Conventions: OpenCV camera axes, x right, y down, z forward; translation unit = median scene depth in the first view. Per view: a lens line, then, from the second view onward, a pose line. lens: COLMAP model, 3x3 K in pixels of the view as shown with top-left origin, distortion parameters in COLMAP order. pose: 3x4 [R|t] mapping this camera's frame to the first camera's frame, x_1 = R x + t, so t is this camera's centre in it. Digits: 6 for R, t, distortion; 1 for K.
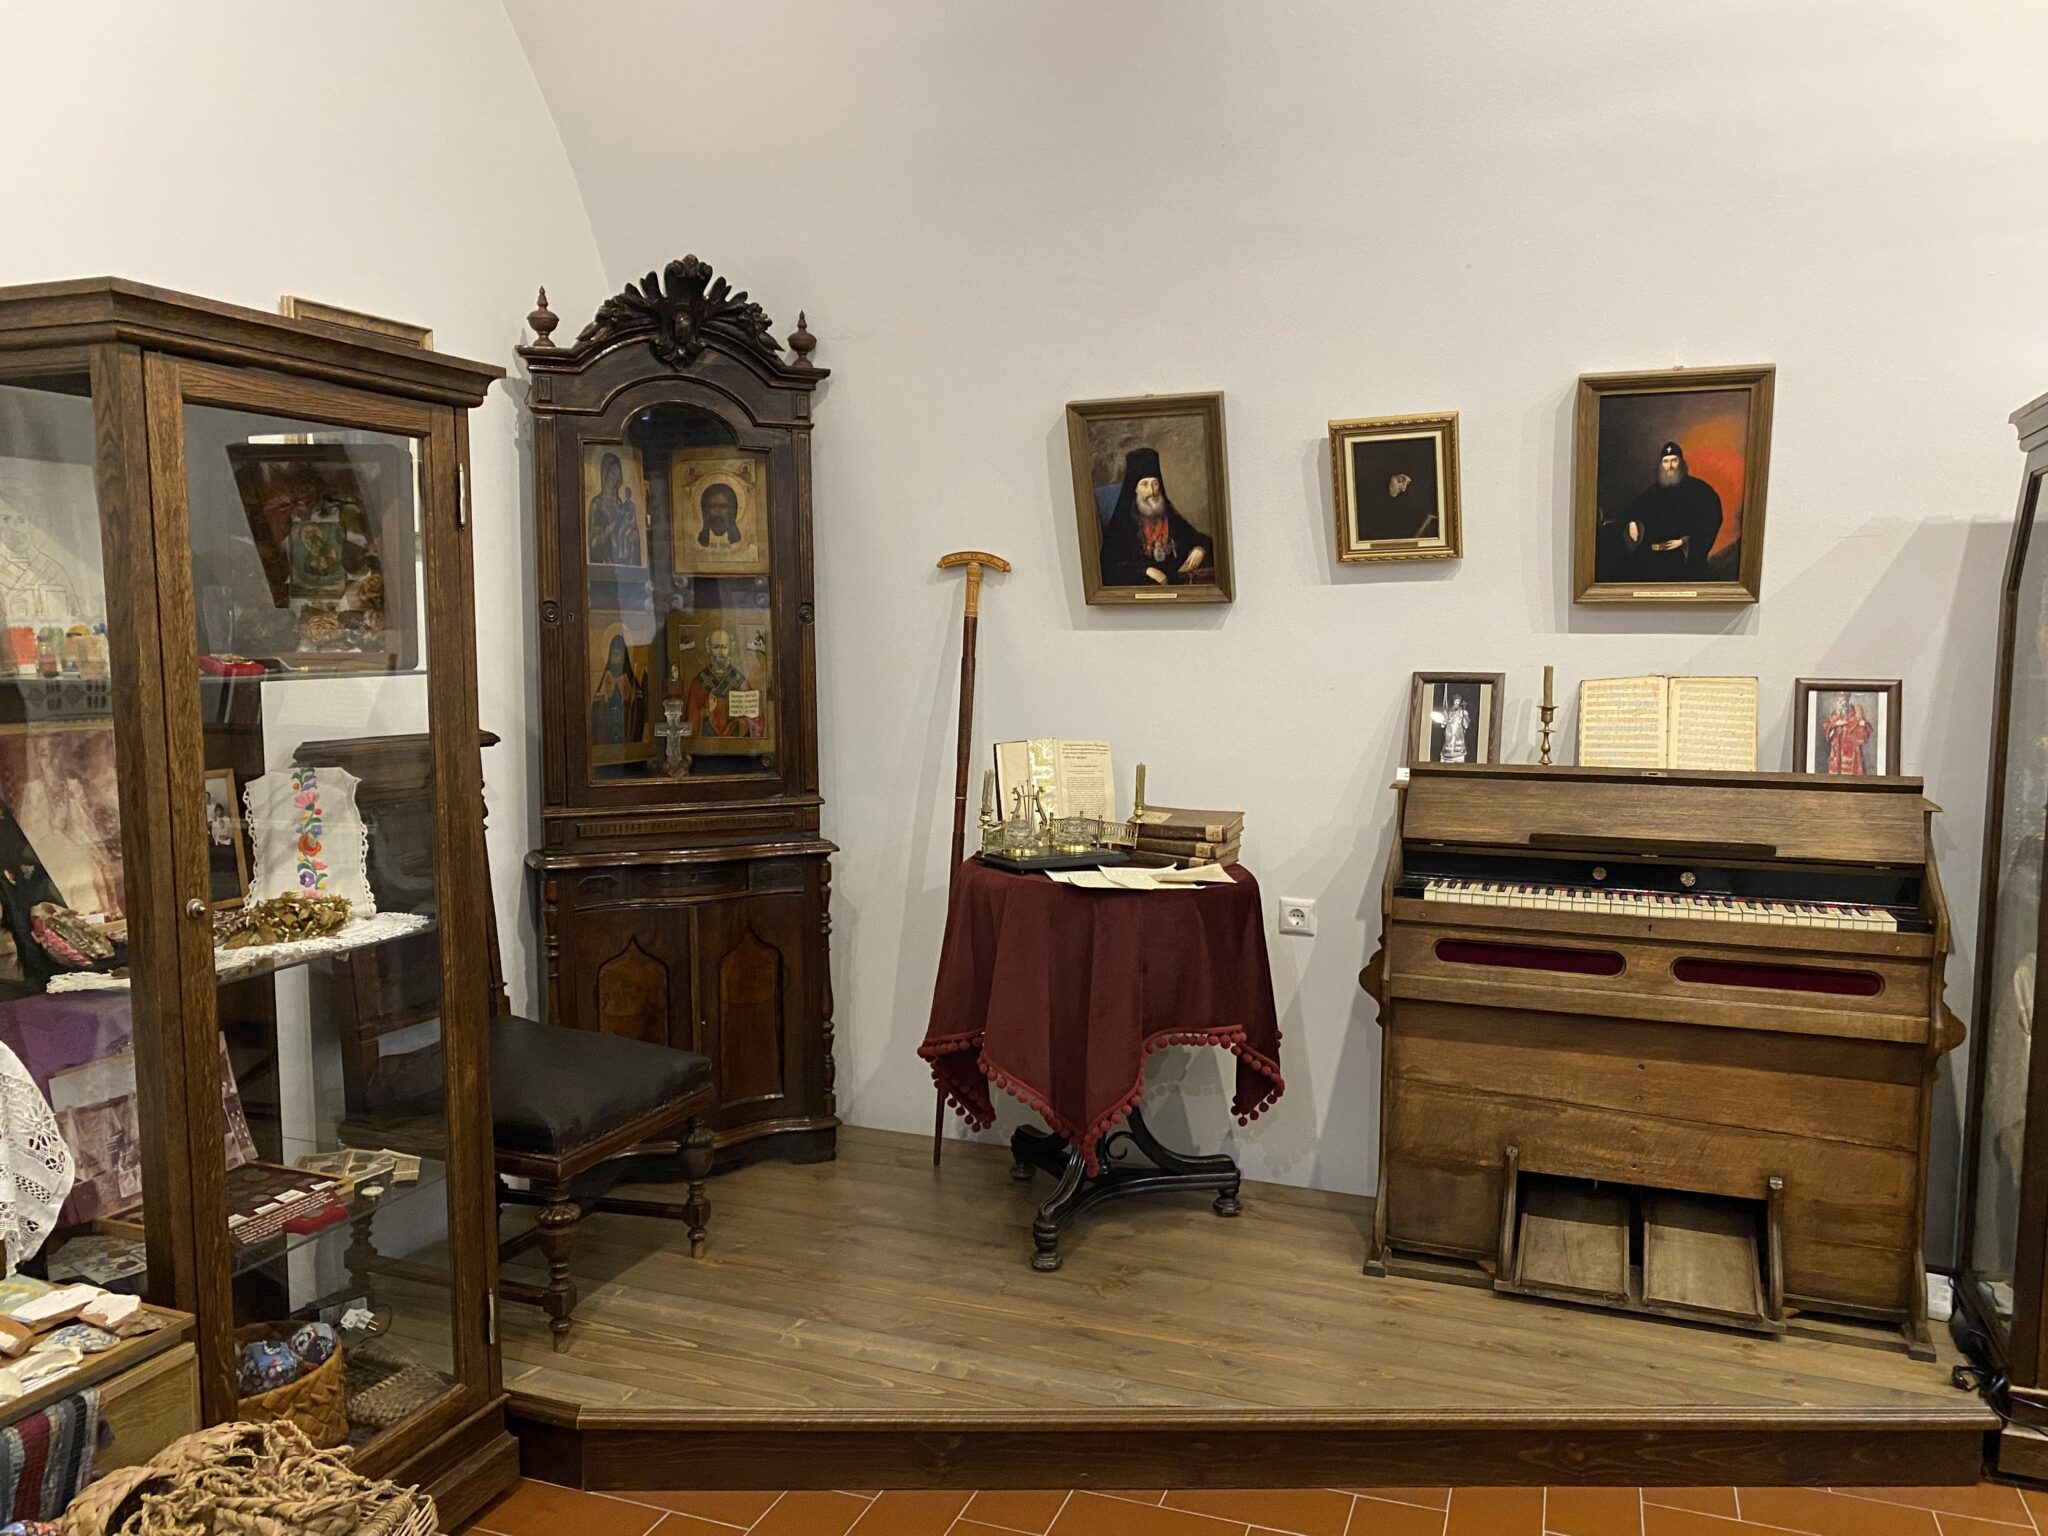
lens RADIAL K [[1519.3, 0, 1014.5], [0, 1519.3, 766.7], [0, 0, 1]] dist [0.111905, -0.166454]
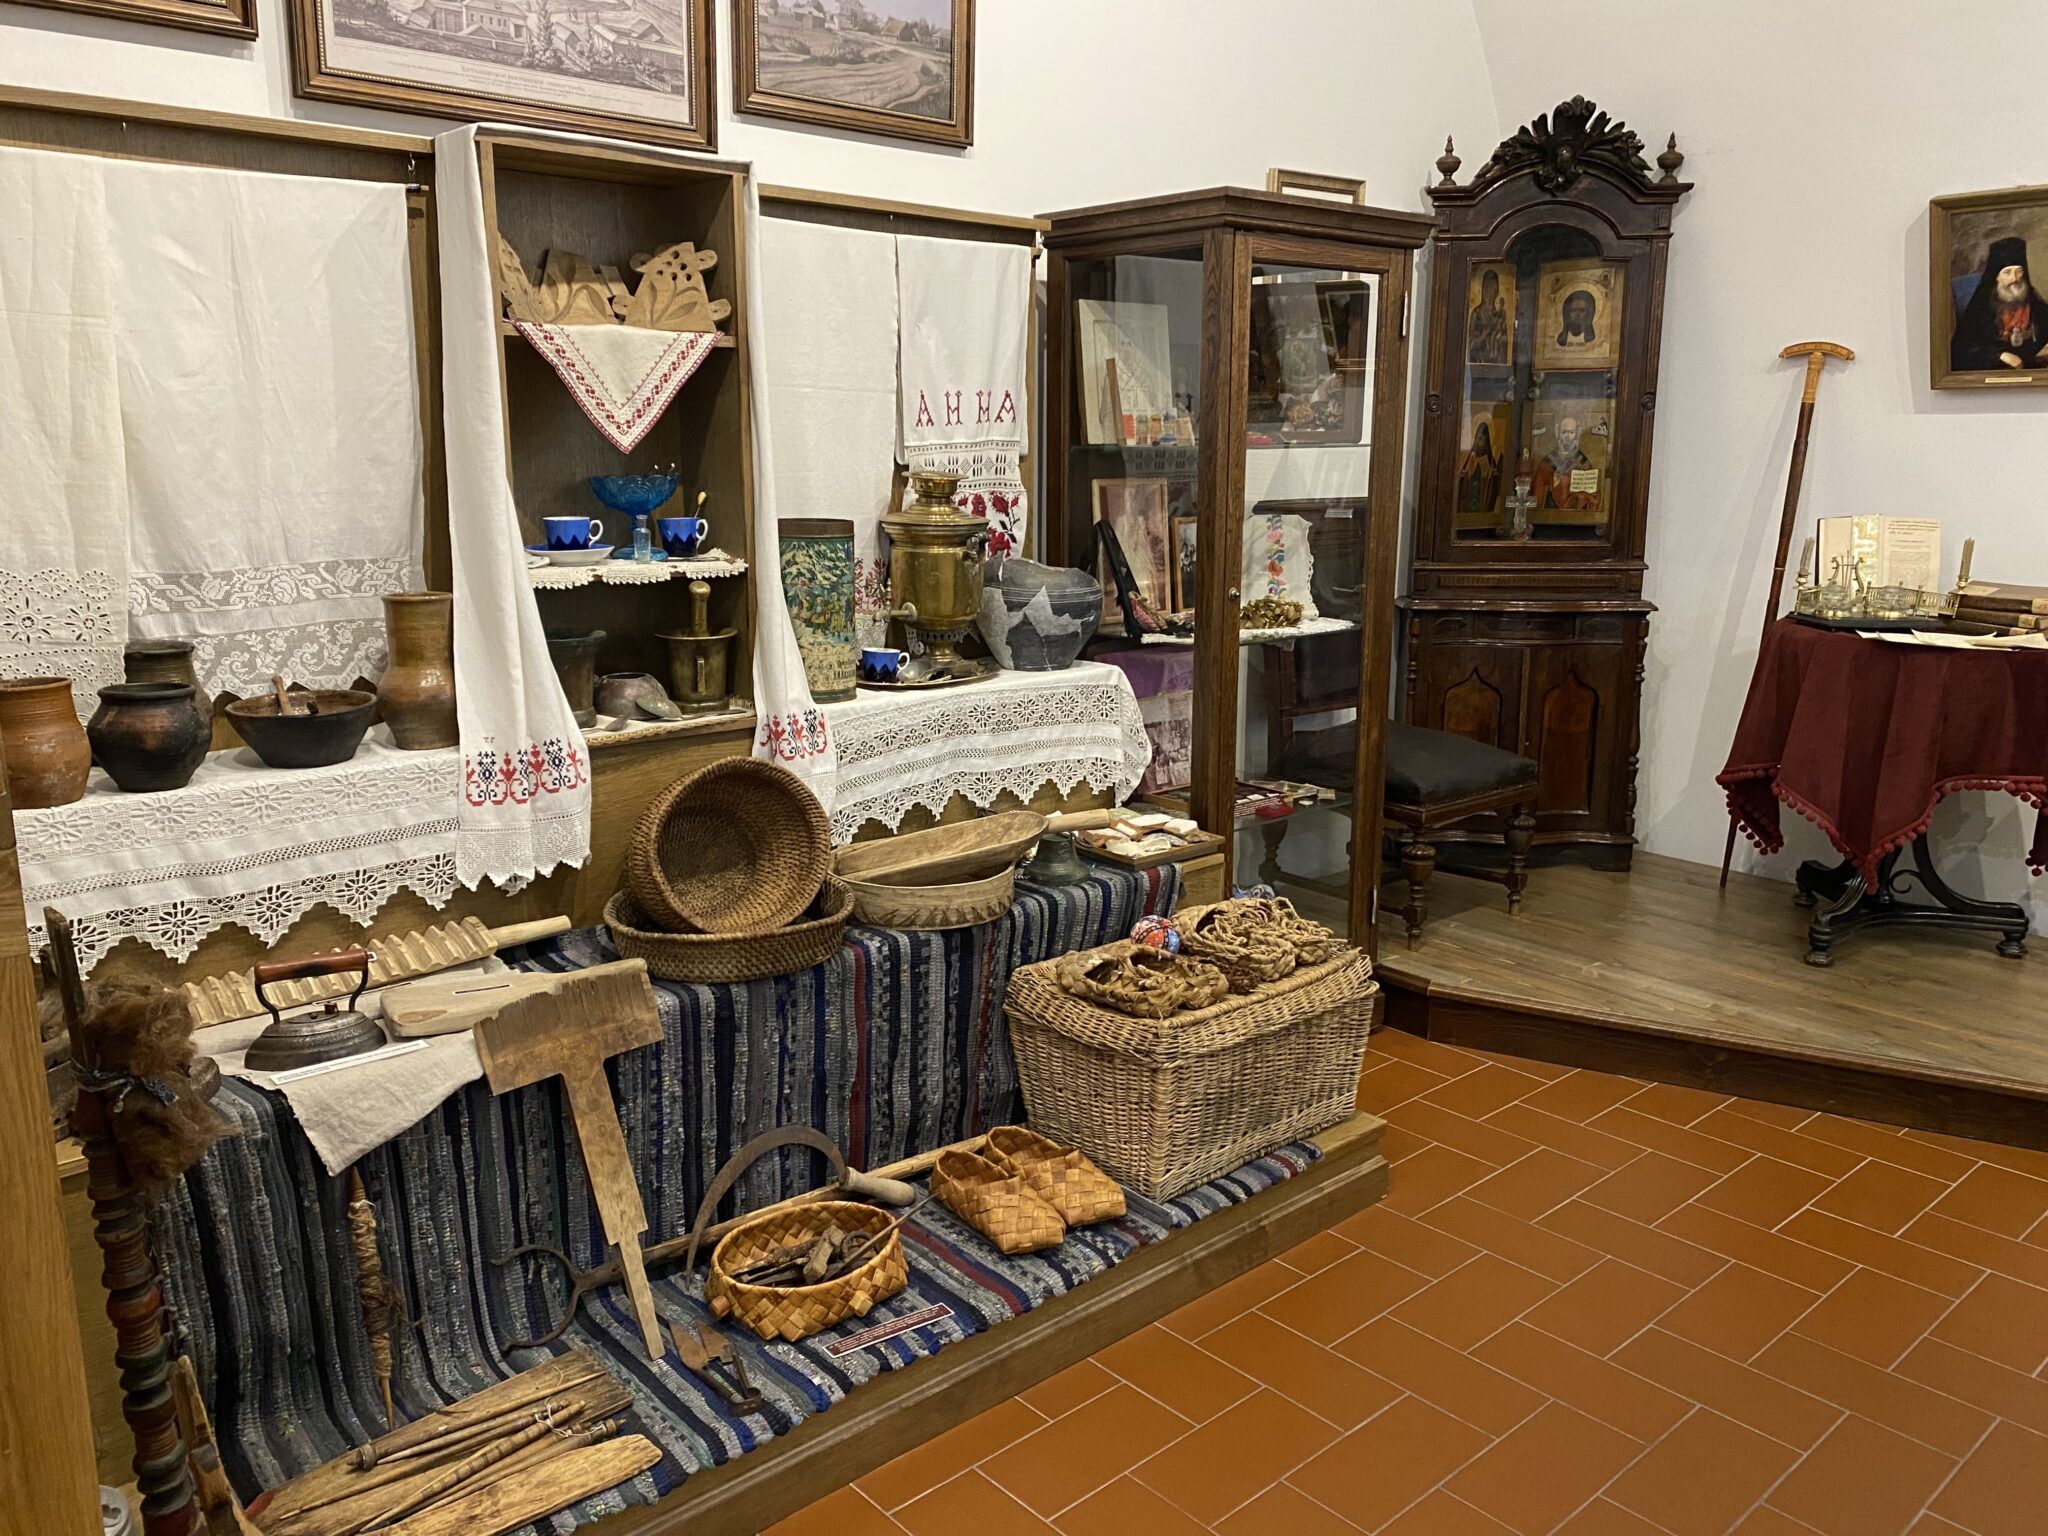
lens RADIAL K [[1537.7, 0, 1008.4], [0, 1537.7, 769.2], [0, 0, 1]] dist [0.013332, -0.010362]
pose [[0.877605, 0.100125, -0.468812, 0.014601], [-0.041296, 0.990100, 0.134151, 0.042030], [0.477602, -0.098372, 0.873051, -0.307501]]
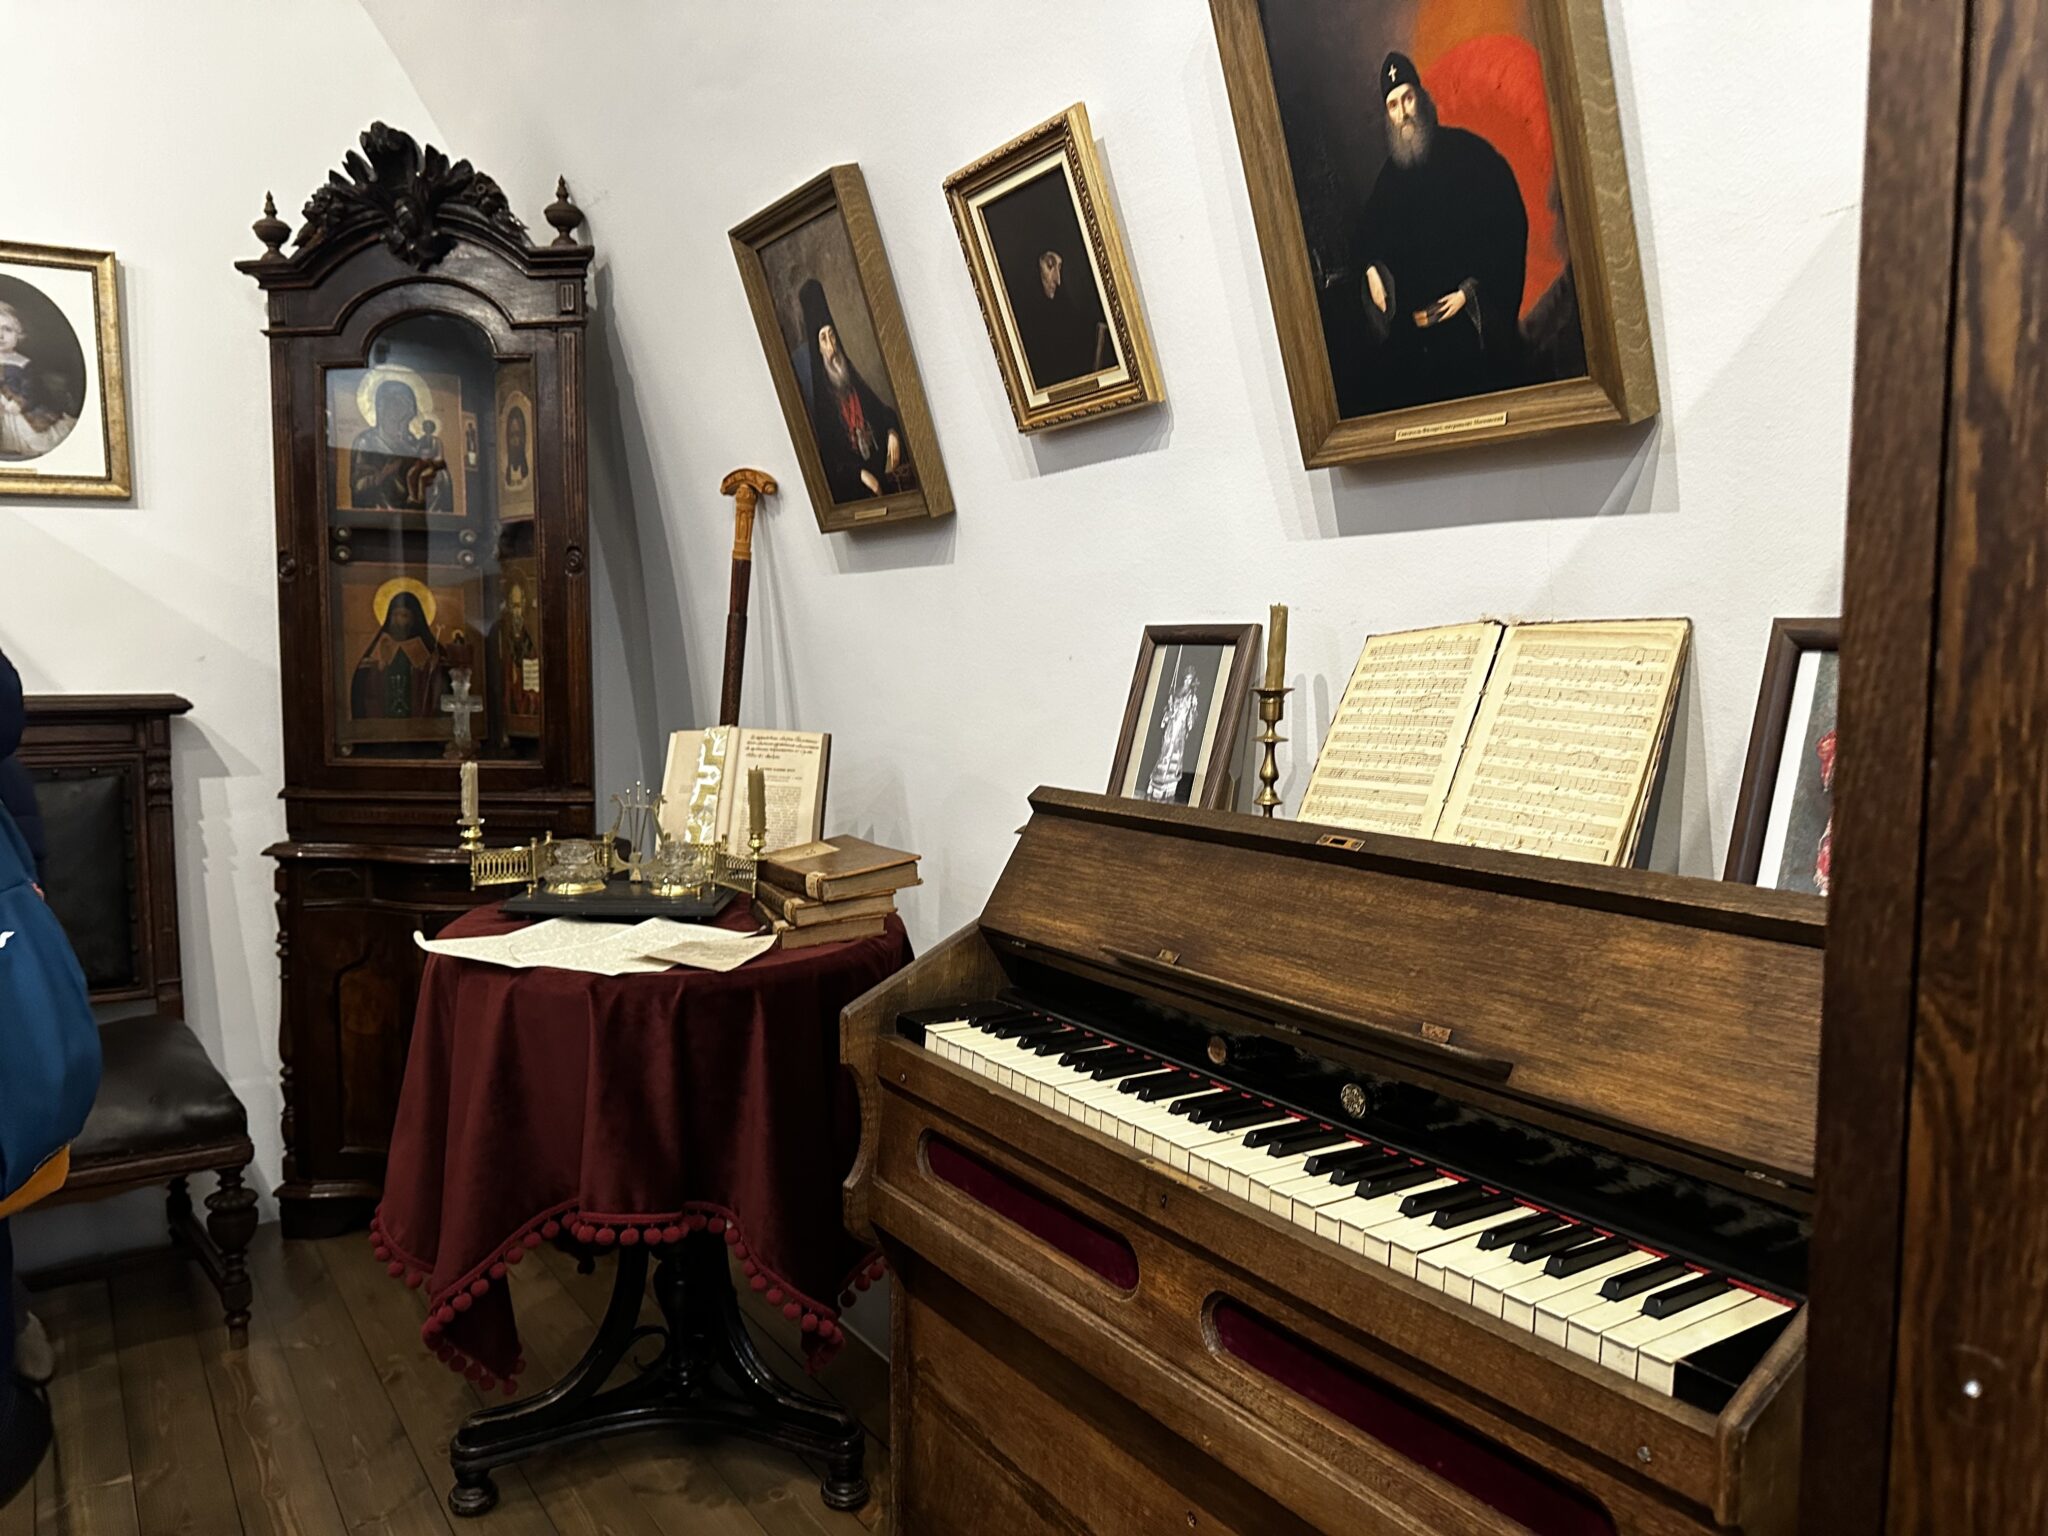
lens RADIAL K [[1433.1, 0, 1025.9], [0, 1433.1, 766.8], [0, 0, 1]] dist [0.064990, -0.042382]
pose [[0.810141, 0.046907, -0.584355, 0.541871], [-0.049856, 0.998695, 0.011046, -0.015376], [0.584111, 0.020185, 0.811423, 0.580864]]
